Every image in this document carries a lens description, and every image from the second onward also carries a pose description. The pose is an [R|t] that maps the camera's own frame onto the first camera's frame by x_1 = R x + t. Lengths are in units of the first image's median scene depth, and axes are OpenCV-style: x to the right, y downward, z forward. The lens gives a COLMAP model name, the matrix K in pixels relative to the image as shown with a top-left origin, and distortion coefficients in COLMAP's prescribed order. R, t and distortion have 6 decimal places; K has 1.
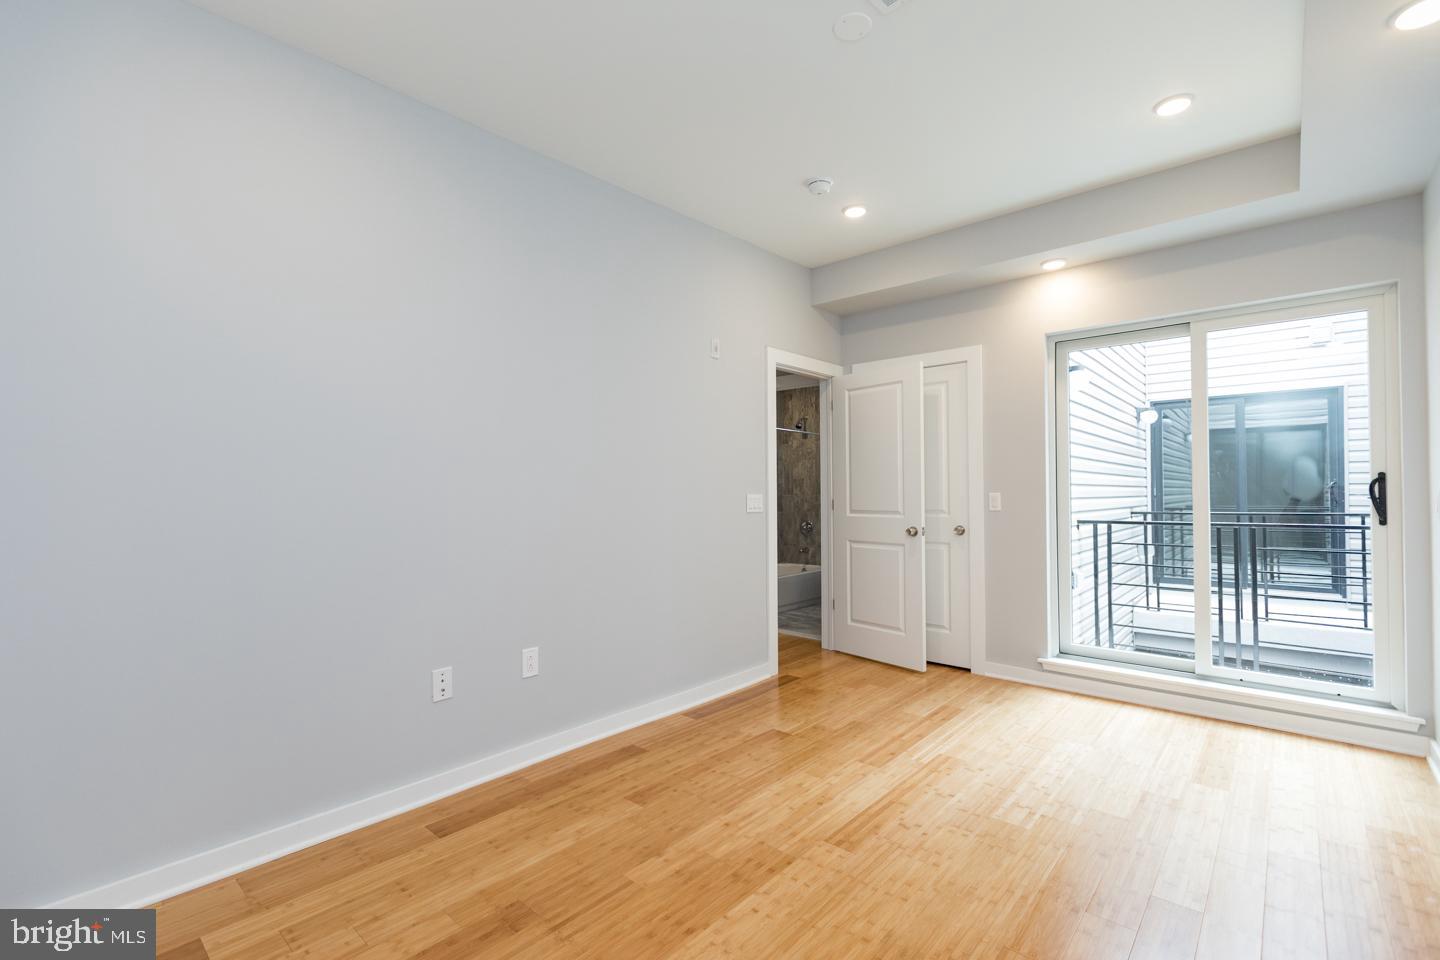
lens RADIAL K [[641.2, 0, 721.6], [0, 641.2, 483.3], [0, 0, 1]] dist [0.004276, -0.001463]
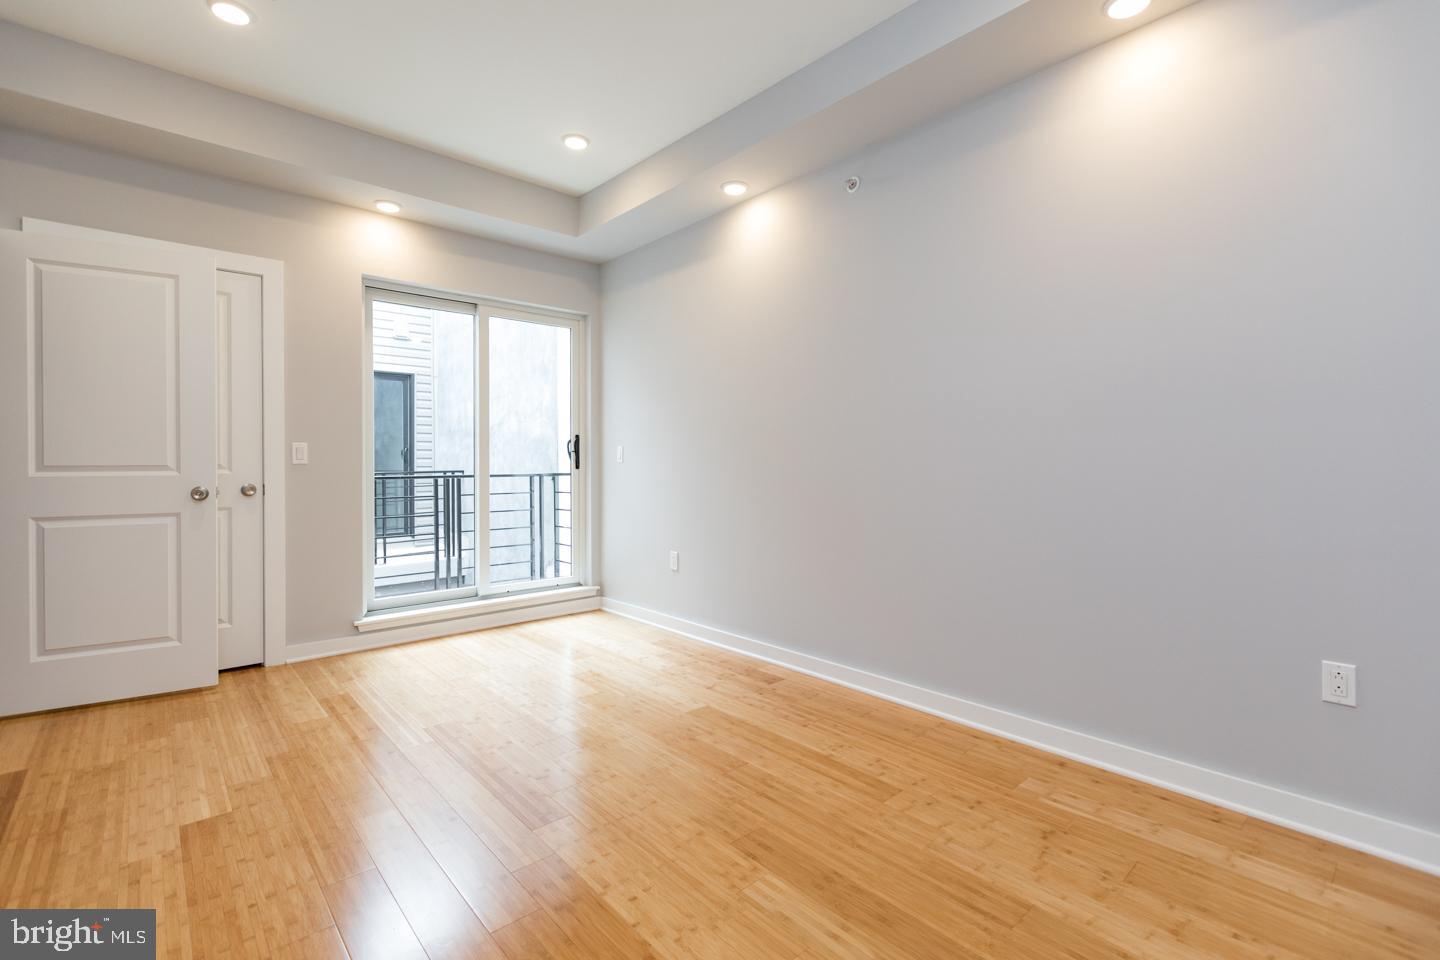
lens RADIAL K [[641.2, 0, 718.3], [0, 641.2, 466.3], [0, 0, 1]] dist [0.004276, -0.001463]
pose [[0.116228, 0.000402, 0.993222, -0.550906], [-0.009604, 0.999954, 0.000719, 0.063137], [-0.993176, -0.009623, 0.116227, 0.559955]]
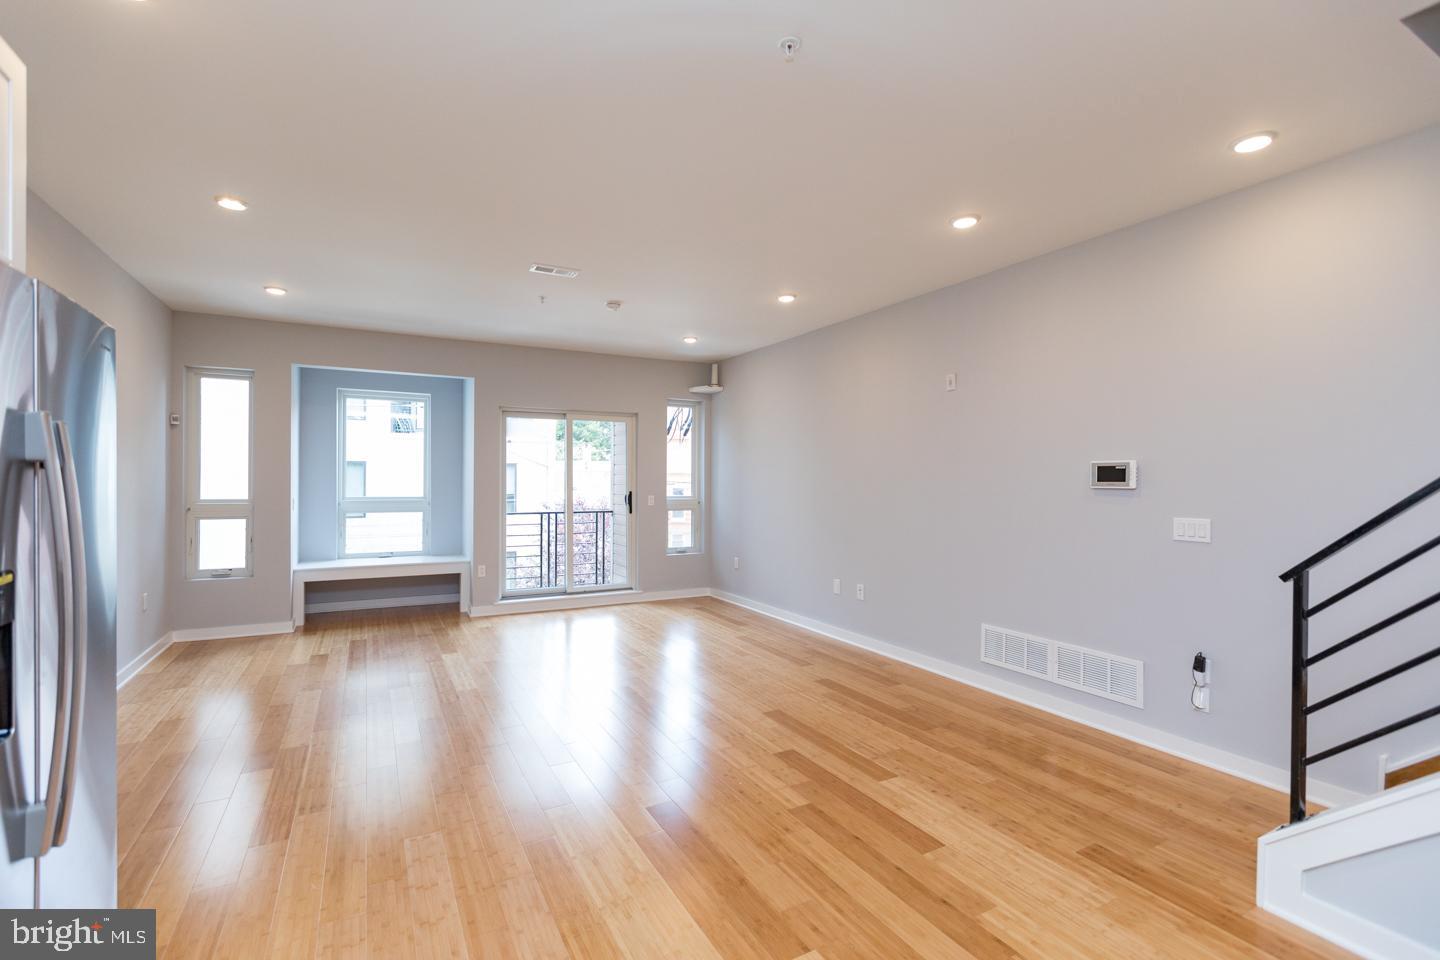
lens RADIAL K [[641.2, 0, 714.4], [0, 641.2, 478.8], [0, 0, 1]] dist [0.004276, -0.001463]
pose [[0.331539, 0.008815, 0.943400, -1.308859], [-0.009644, 0.999936, -0.005954, -0.060849], [-0.943392, -0.007124, 0.331603, -0.106385]]
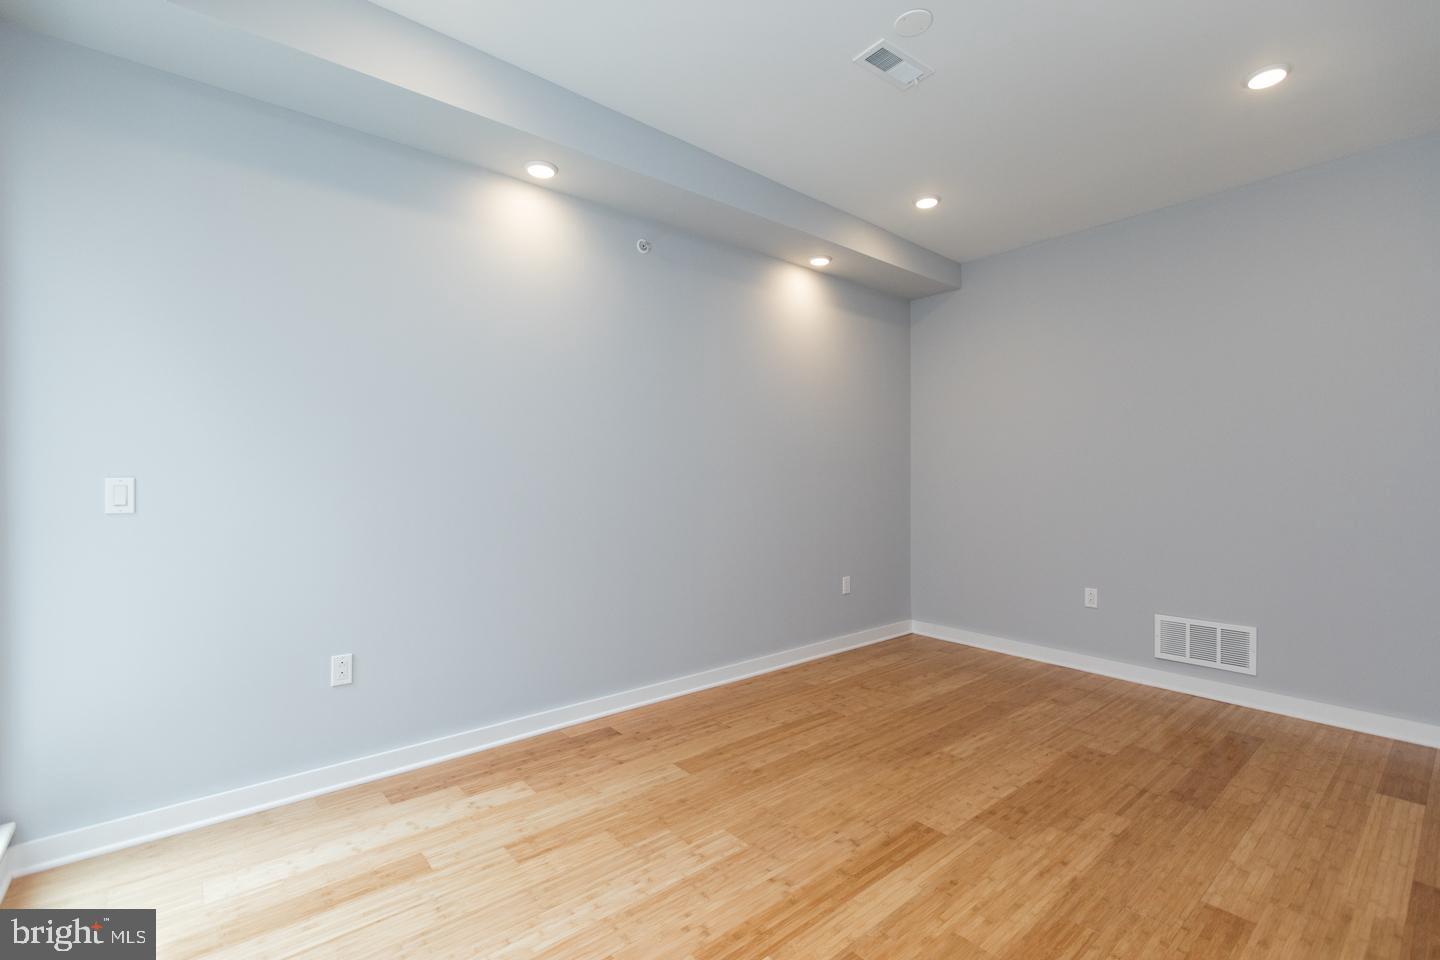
lens RADIAL K [[641.2, 0, 716.1], [0, 641.2, 489.9], [0, 0, 1]] dist [0.004276, -0.001463]
pose [[-0.988483, -0.000518, 0.151334, 0.299751], [0.001184, 0.999937, 0.011154, 0.019989], [-0.151330, 0.011204, -0.988420, 1.694276]]
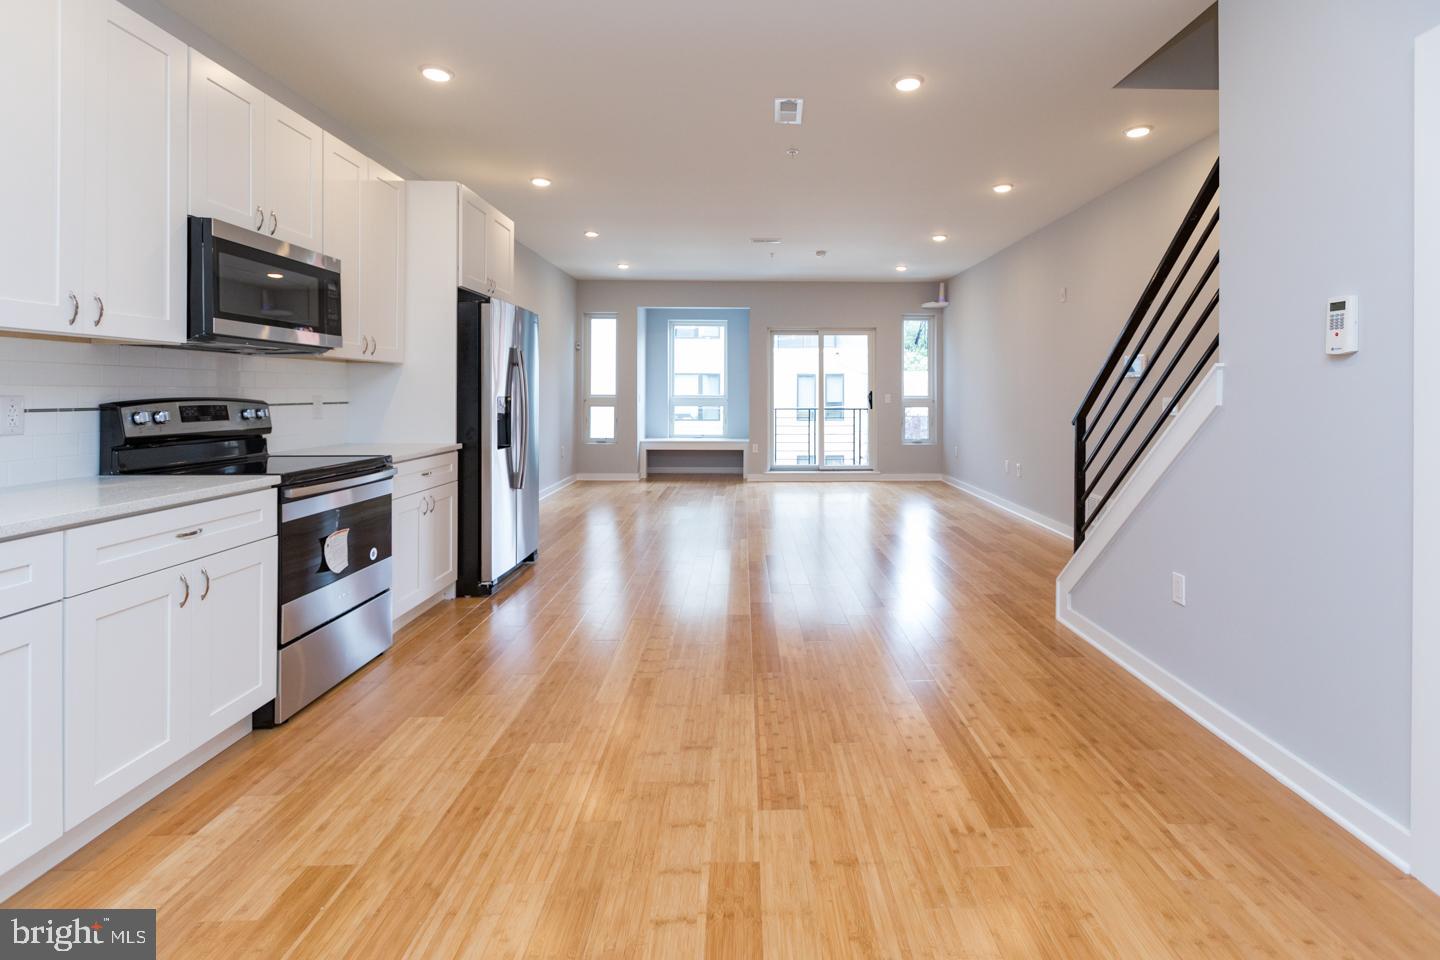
lens RADIAL K [[685.9, 0, 769.9], [0, 685.9, 386.5], [0, 0, 1]] dist [0.004728, -0.000518]
pose [[0.715938, 0.013960, 0.698024, -1.739649], [-0.008771, 0.999901, -0.011000, -0.000558], [-0.698108, 0.001753, 0.715990, -1.080200]]
